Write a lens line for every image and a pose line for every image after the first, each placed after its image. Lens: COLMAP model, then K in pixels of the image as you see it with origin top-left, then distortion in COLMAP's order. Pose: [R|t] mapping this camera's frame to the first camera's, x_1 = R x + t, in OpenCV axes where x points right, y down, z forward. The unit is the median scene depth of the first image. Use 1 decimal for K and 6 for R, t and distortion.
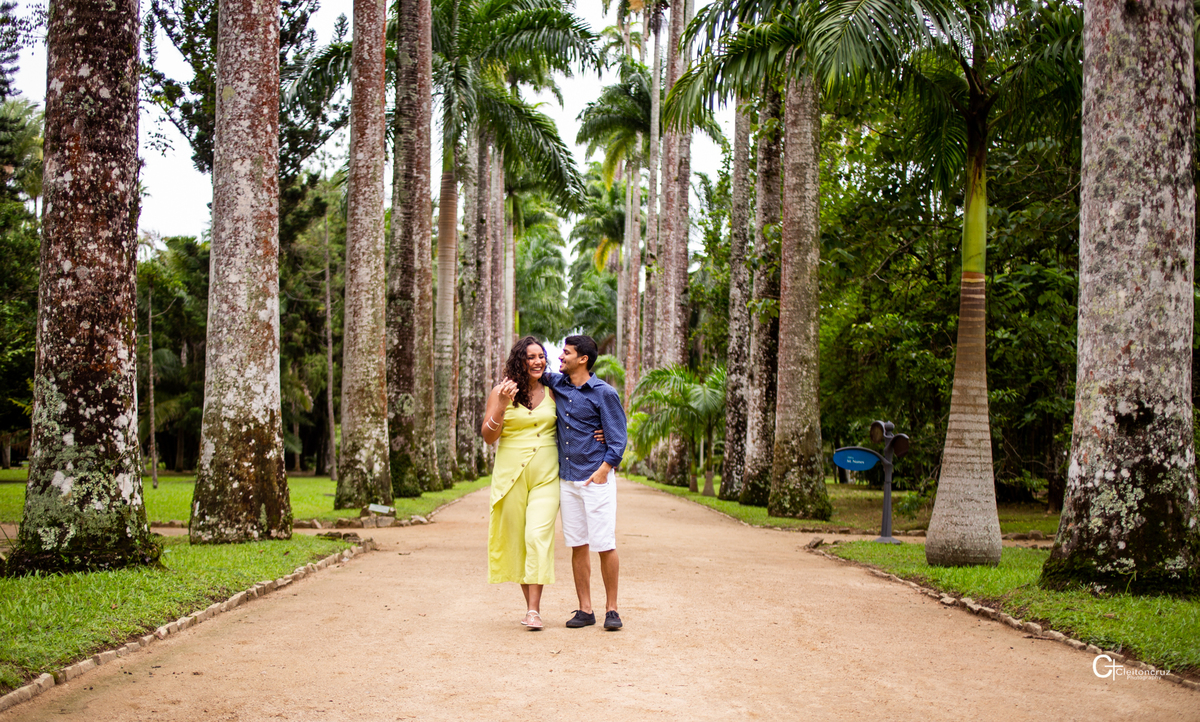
lens RADIAL K [[1530.9, 0, 600.0], [0, 1530.9, 361.0], [0, 0, 1]] dist [-0.057627, 0.051929]
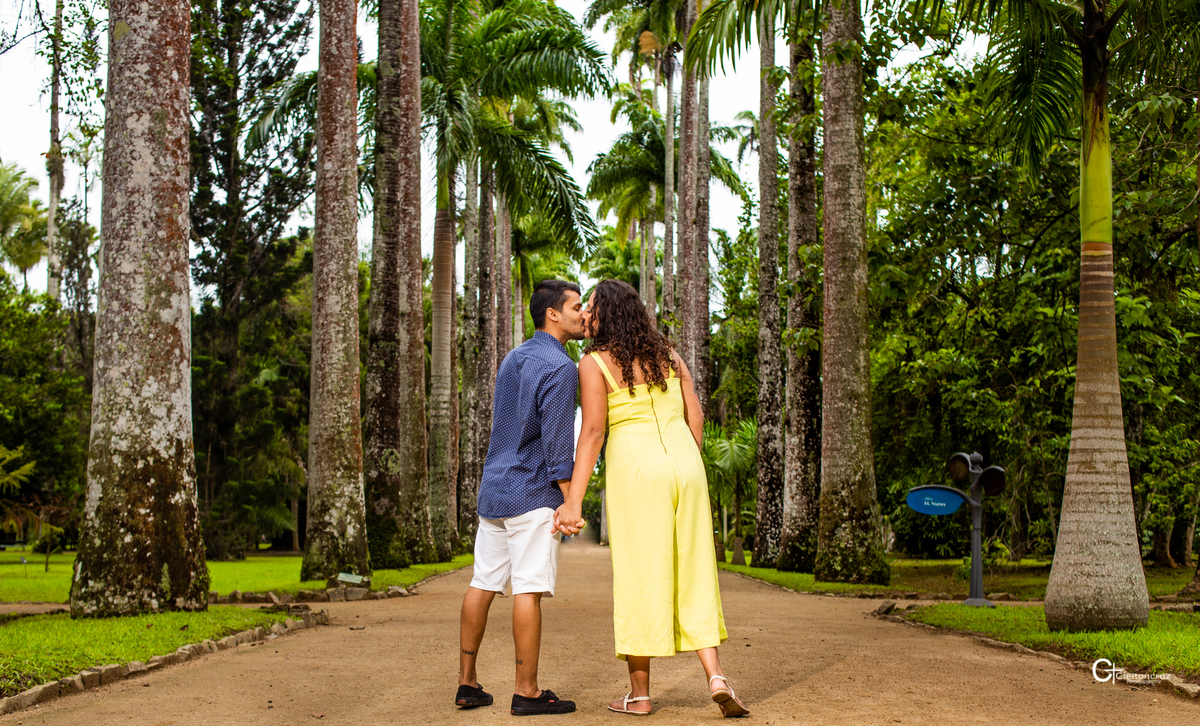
lens RADIAL K [[1530.9, 0, 600.0], [0, 1530.9, 363.0], [0, 0, 1]] dist [-0.057627, 0.051929]
pose [[0.999790, -0.017599, -0.010533, 0.002241], [0.017026, 0.998488, -0.052260, 0.021396], [0.011437, 0.052069, 0.998578, 0.139395]]
